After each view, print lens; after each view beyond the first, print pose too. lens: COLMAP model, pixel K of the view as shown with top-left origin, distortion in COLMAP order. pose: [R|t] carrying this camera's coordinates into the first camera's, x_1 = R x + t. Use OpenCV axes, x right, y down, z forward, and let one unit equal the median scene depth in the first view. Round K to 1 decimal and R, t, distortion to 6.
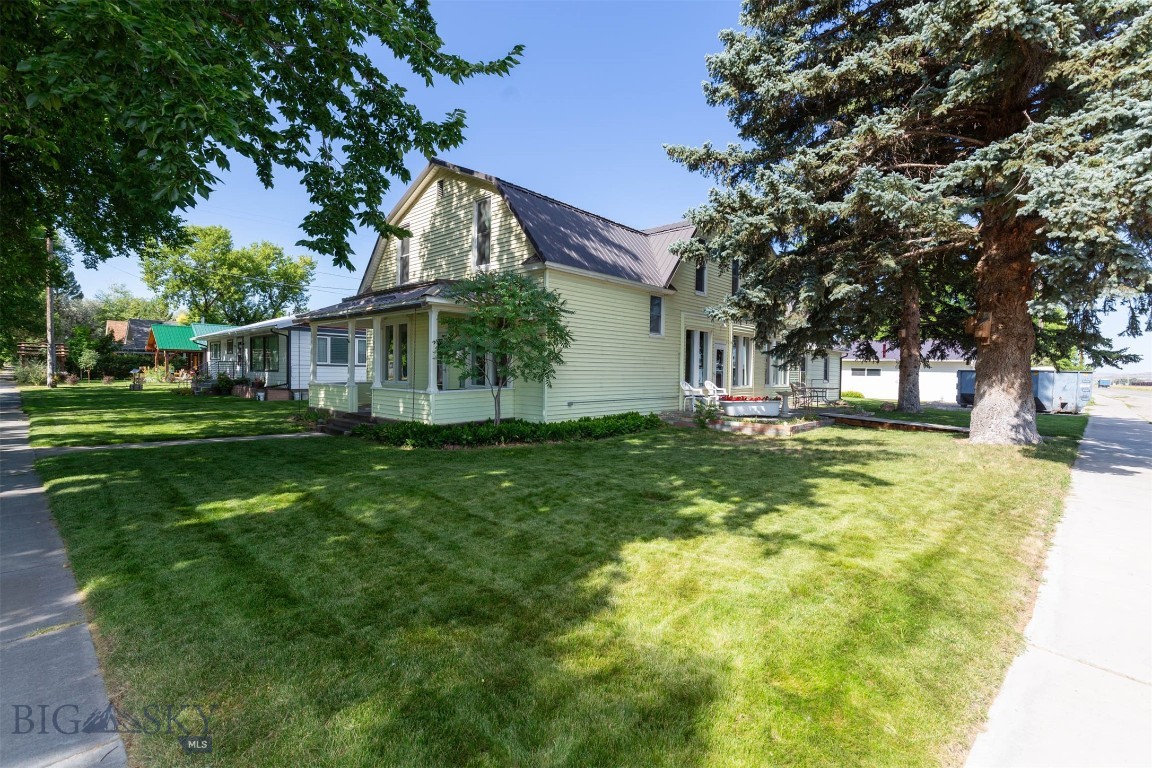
lens RADIAL K [[522.8, 0, 575.7], [0, 522.8, 379.8], [0, 0, 1]] dist [0.010696, -0.002656]
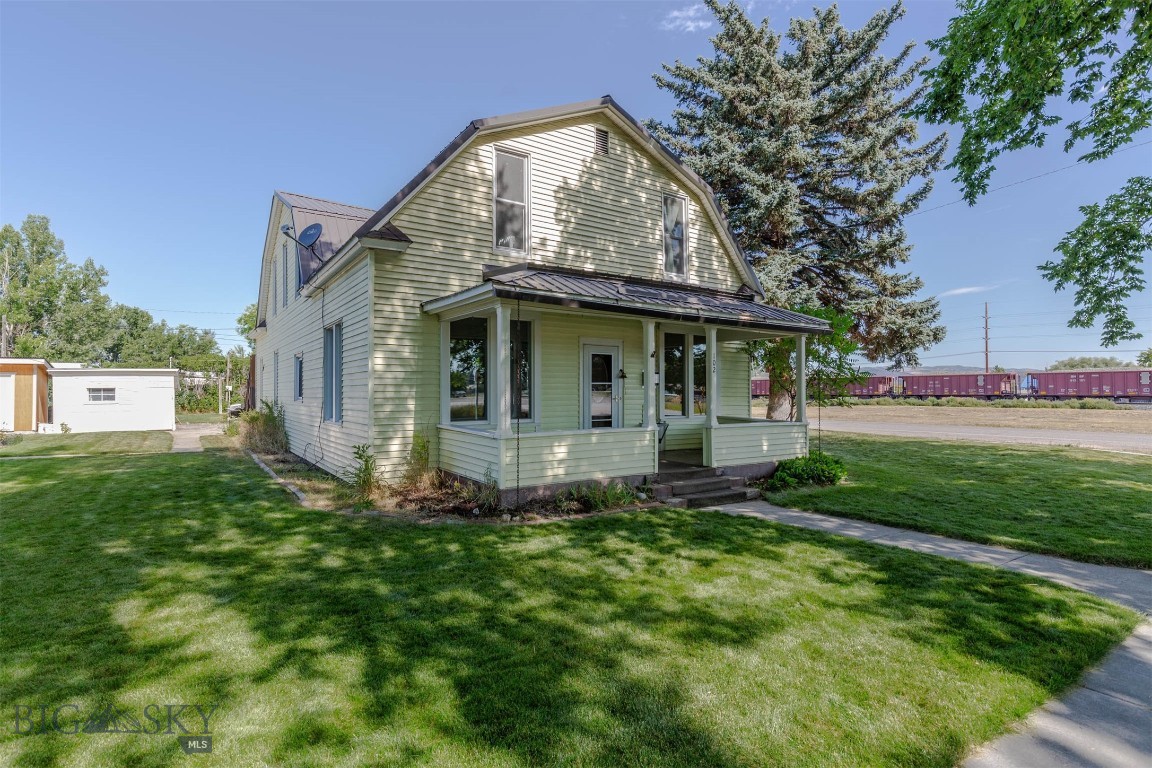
lens RADIAL K [[582.4, 0, 586.4], [0, 582.4, 379.6], [0, 0, 1]] dist [0.000046, -0.000330]
pose [[0.199492, 0.007778, 0.979869, -1.010356], [0.016222, 0.999805, -0.011239, -0.035693], [-0.979765, 0.018138, 0.199327, 0.857722]]
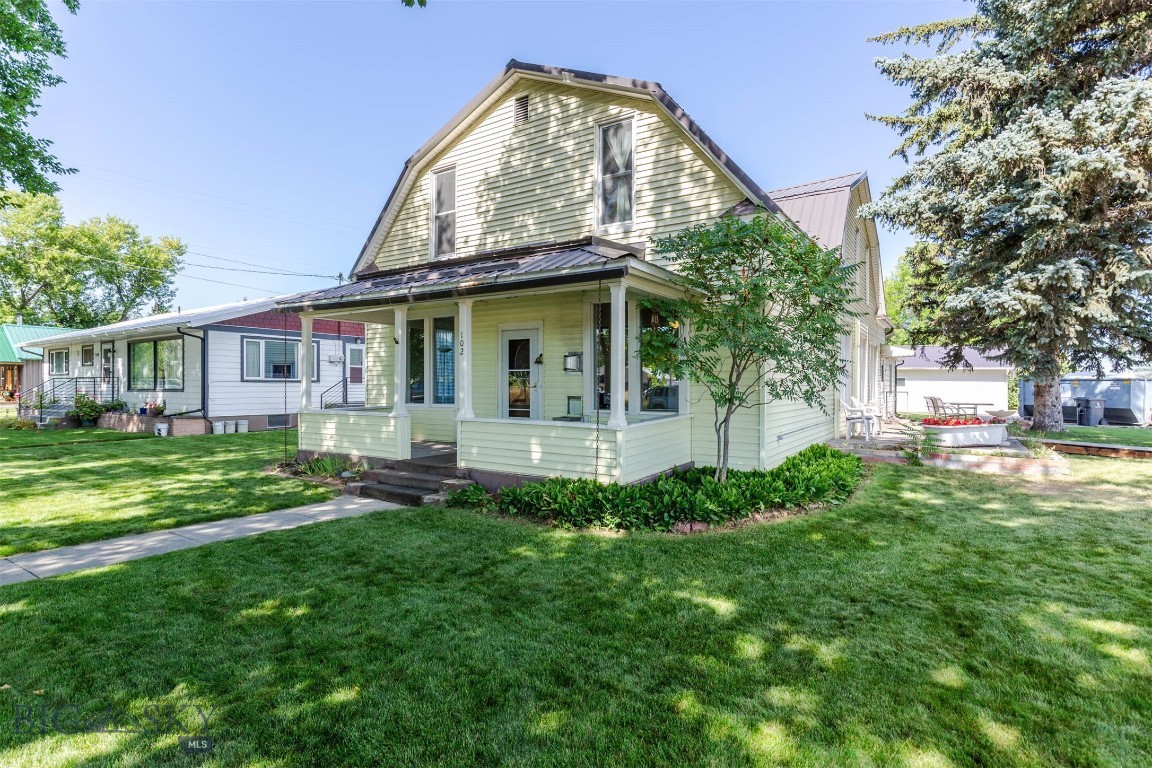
lens RADIAL K [[582.4, 0, 579.3], [0, 582.4, 382.4], [0, 0, 1]] dist [0.000046, -0.000330]
pose [[0.984642, -0.011056, 0.174237, -0.312994], [0.014432, 0.999732, -0.018122, -0.010513], [-0.173990, 0.020358, 0.984537, 0.276853]]
